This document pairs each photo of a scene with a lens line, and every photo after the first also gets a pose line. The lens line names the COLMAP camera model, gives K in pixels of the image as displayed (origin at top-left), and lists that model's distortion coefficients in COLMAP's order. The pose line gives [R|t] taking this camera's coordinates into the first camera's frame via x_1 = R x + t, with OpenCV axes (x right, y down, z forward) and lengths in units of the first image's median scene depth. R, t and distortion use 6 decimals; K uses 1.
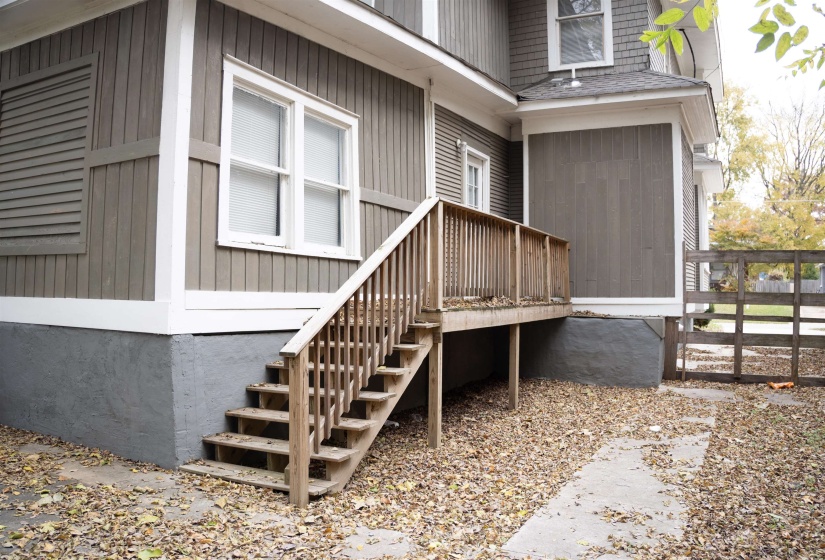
lens RADIAL K [[657.7, 0, 412.5], [0, 657.7, 280.0], [0, 0, 1]] dist [-0.208914, 0.121148]
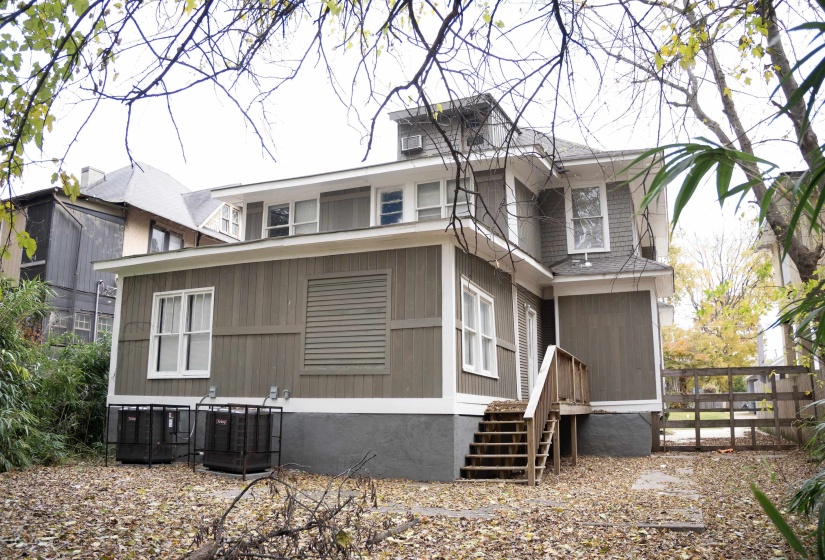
lens RADIAL K [[657.7, 0, 412.5], [0, 657.7, 280.0], [0, 0, 1]] dist [-0.208914, 0.121148]
pose [[0.995224, 0.014390, 0.096548, -0.350607], [0.003444, 0.983282, -0.182057, 0.020588], [-0.097553, 0.181520, 0.978537, -0.545902]]
